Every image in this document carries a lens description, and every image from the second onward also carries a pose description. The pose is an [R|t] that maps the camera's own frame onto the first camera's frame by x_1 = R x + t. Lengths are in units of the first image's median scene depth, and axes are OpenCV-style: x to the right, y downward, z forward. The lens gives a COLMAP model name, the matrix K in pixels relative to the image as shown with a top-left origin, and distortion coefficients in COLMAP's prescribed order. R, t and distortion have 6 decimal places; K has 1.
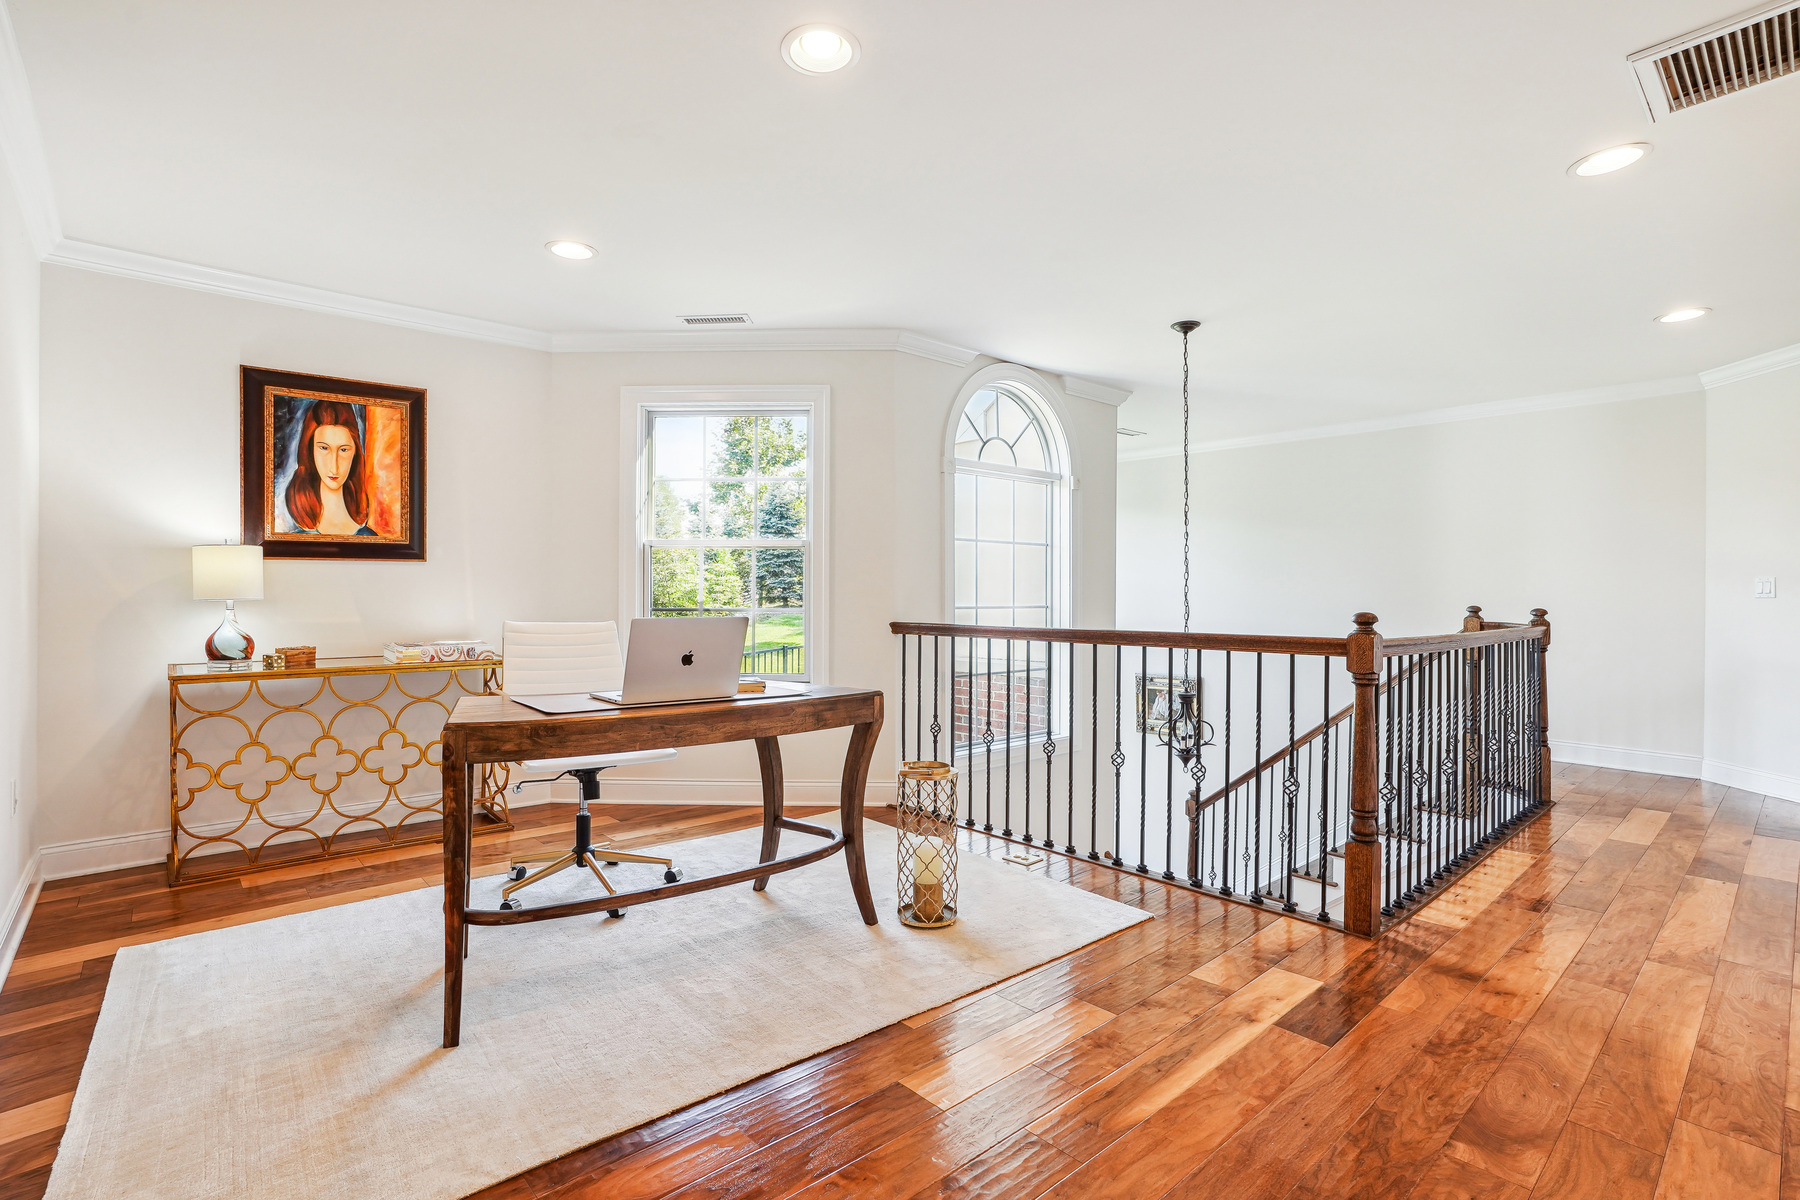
lens RADIAL K [[836.8, 0, 893.8], [0, 836.8, 601.4], [0, 0, 1]] dist [-0.033461, 0.003256]
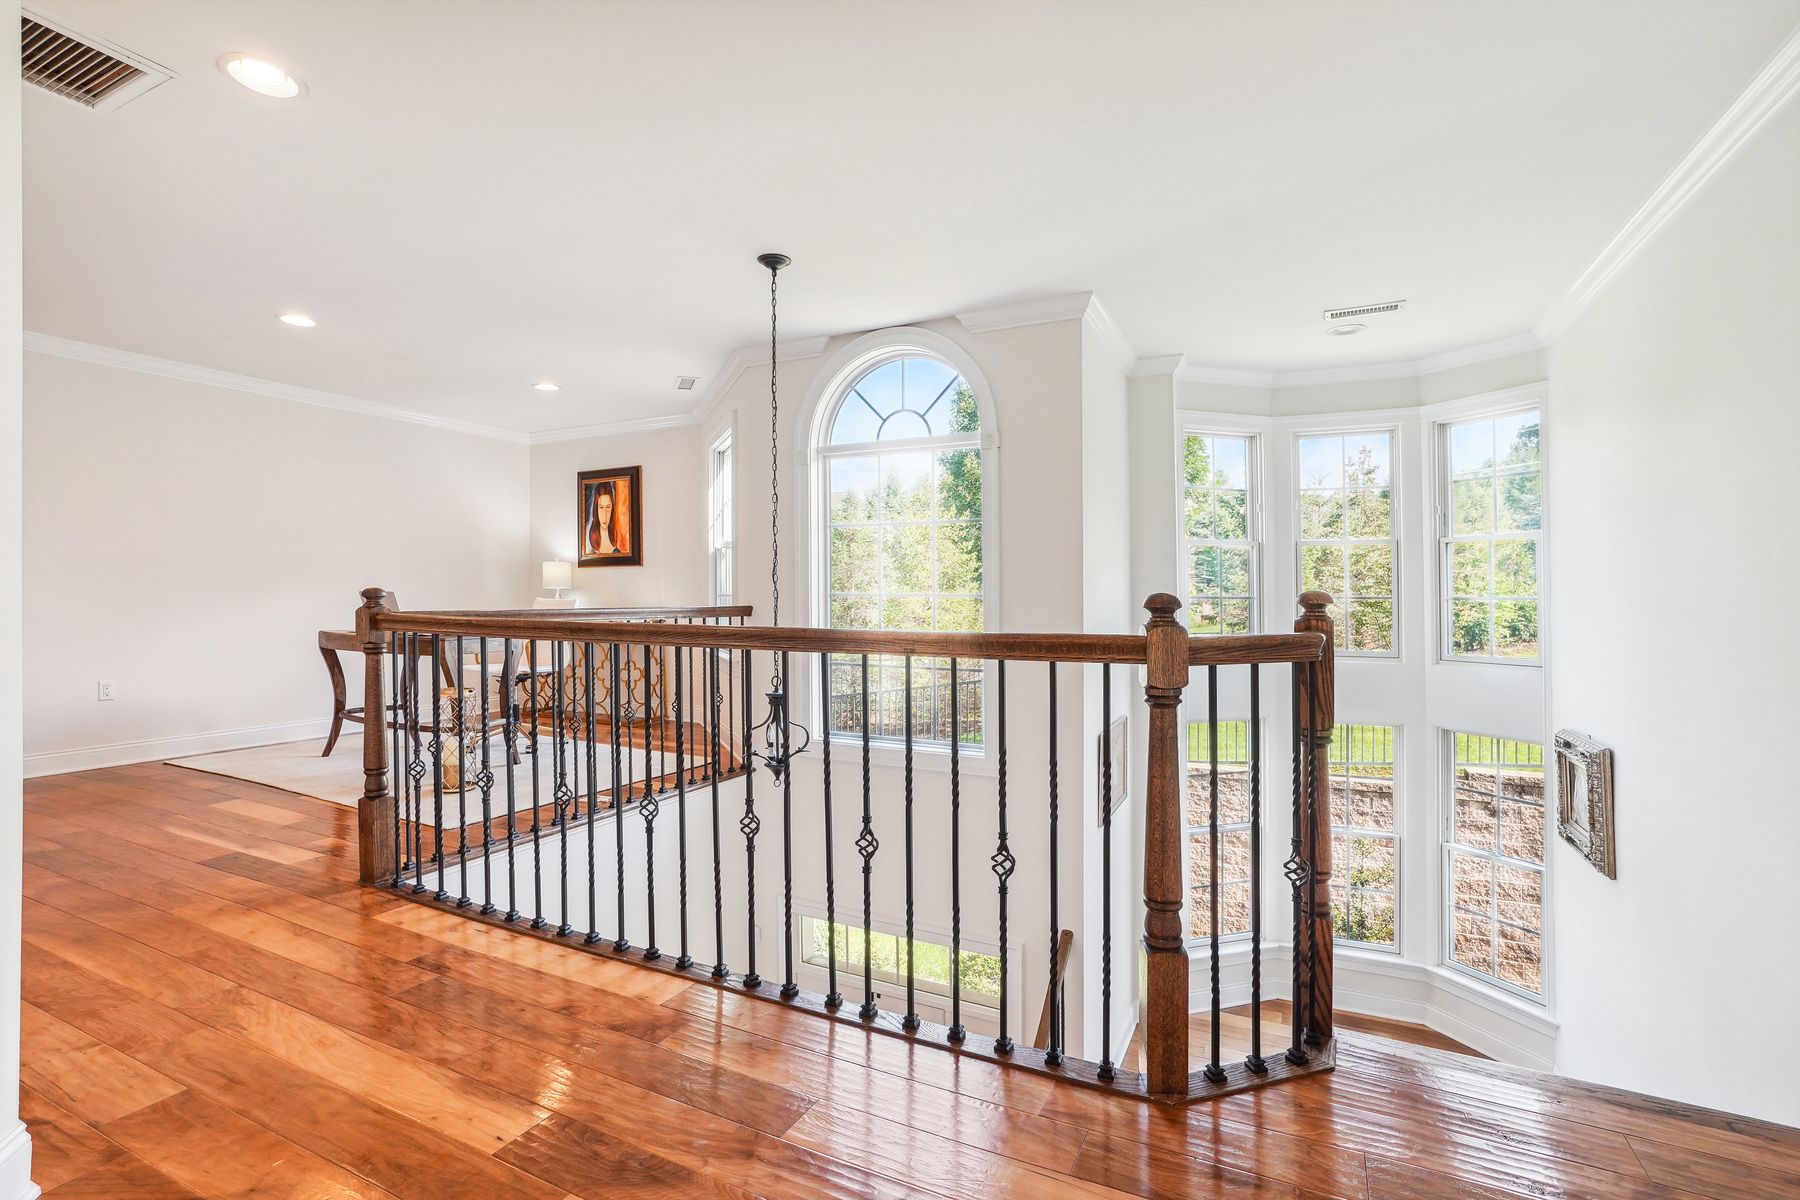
lens RADIAL K [[836.8, 0, 893.1], [0, 836.8, 594.0], [0, 0, 1]] dist [-0.033461, 0.003256]
pose [[0.396829, -0.006595, -0.917869, 1.303719], [0.009013, 0.999954, -0.003288, 0.022368], [0.917848, -0.006968, 0.396870, 0.845683]]
